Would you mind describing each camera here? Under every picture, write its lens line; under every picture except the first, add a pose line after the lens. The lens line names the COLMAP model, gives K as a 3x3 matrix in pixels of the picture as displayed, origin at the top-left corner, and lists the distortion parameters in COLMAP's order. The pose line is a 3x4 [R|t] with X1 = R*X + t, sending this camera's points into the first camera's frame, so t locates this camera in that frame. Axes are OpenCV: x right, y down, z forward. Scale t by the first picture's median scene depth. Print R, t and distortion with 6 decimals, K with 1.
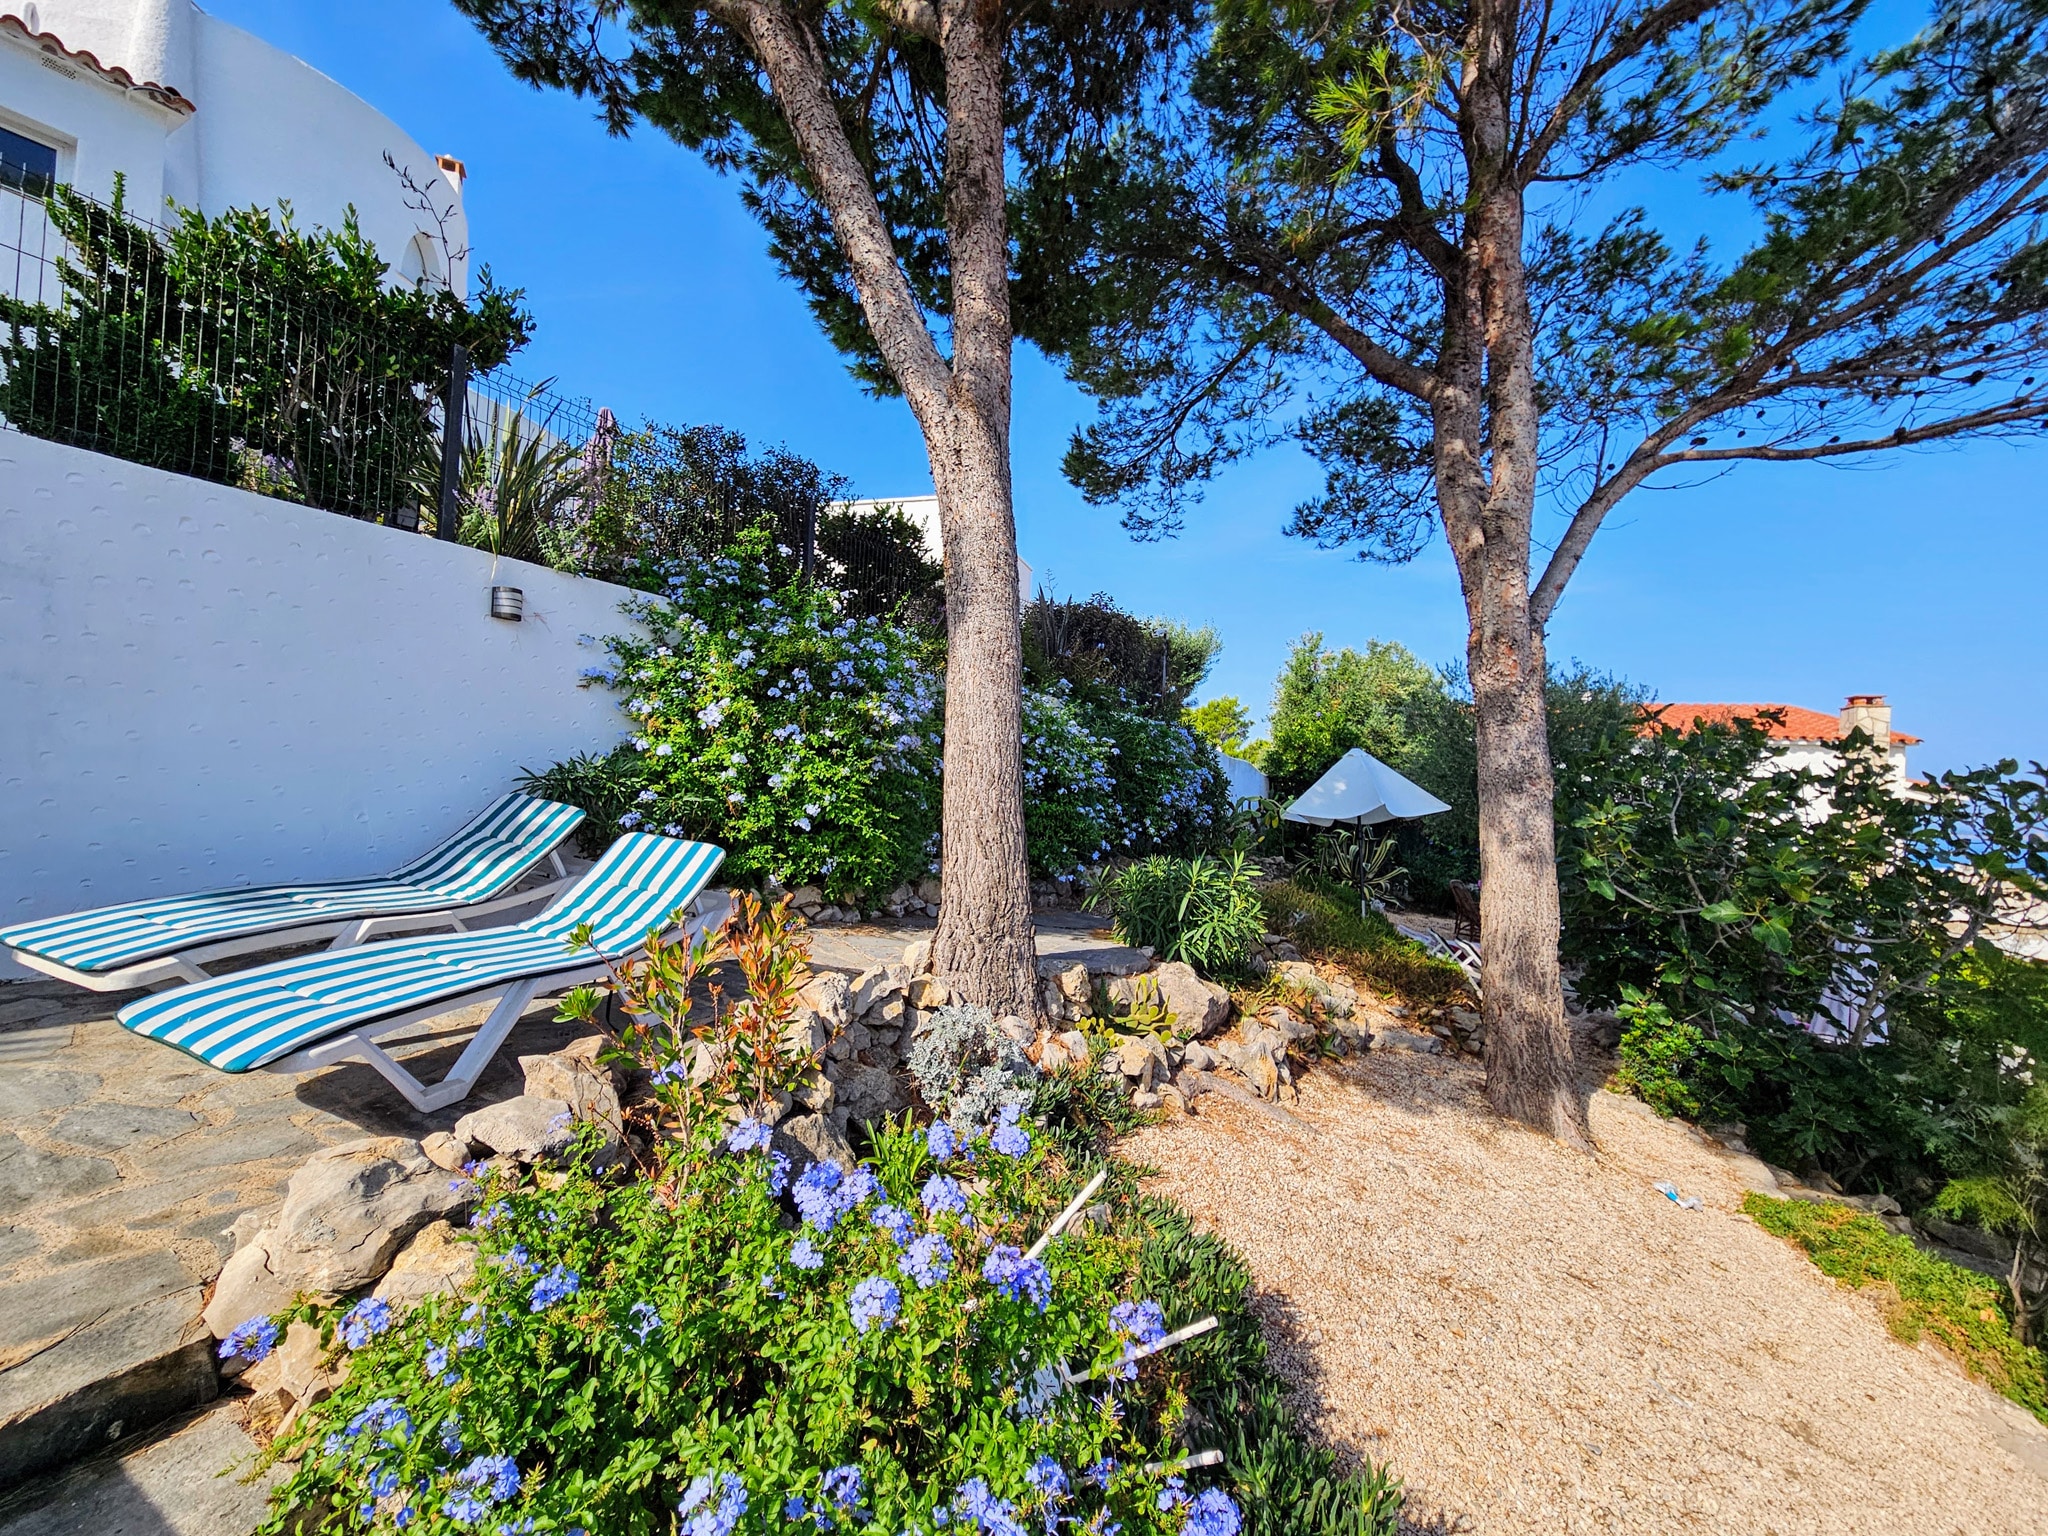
lens RADIAL K [[841.0, 0, 1006.6], [0, 841.0, 780.5], [0, 0, 1]] dist [-0.002816, -0.001153]
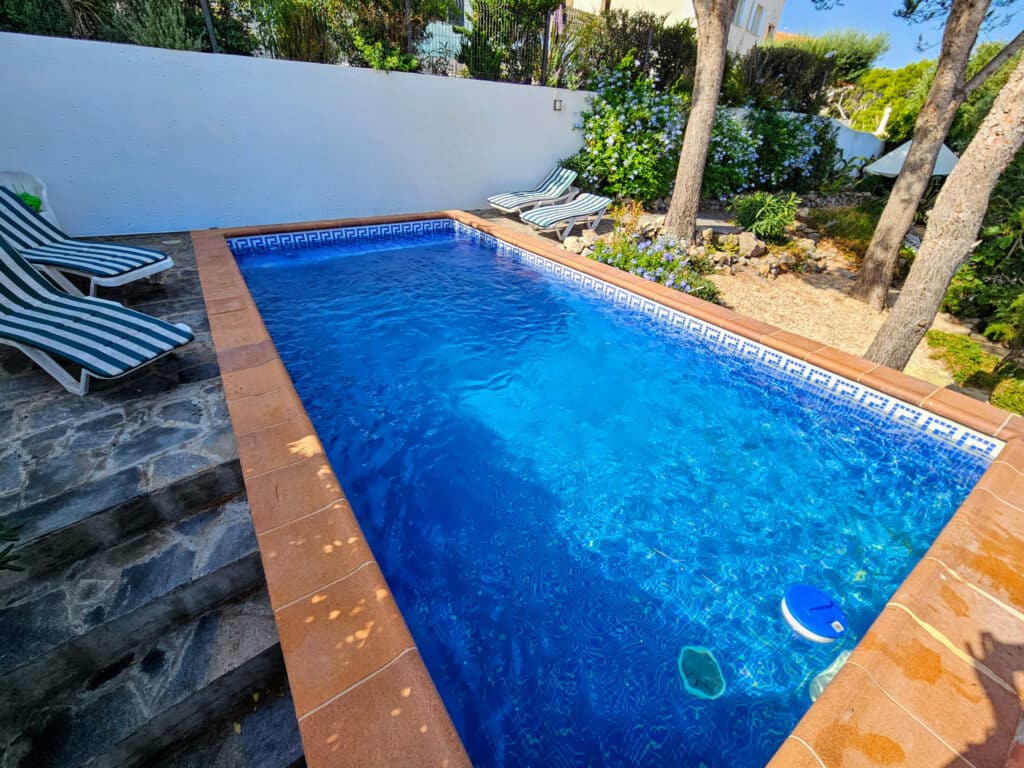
lens RADIAL K [[420.5, 0, 503.3], [0, 420.5, 390.3], [0, 0, 1]] dist [-0.002816, -0.001153]
pose [[0.905005, 0.223850, -0.361742, 0.087401], [0.003846, 0.846015, 0.533146, -0.123711], [0.425384, -0.483891, 0.764787, -0.898468]]
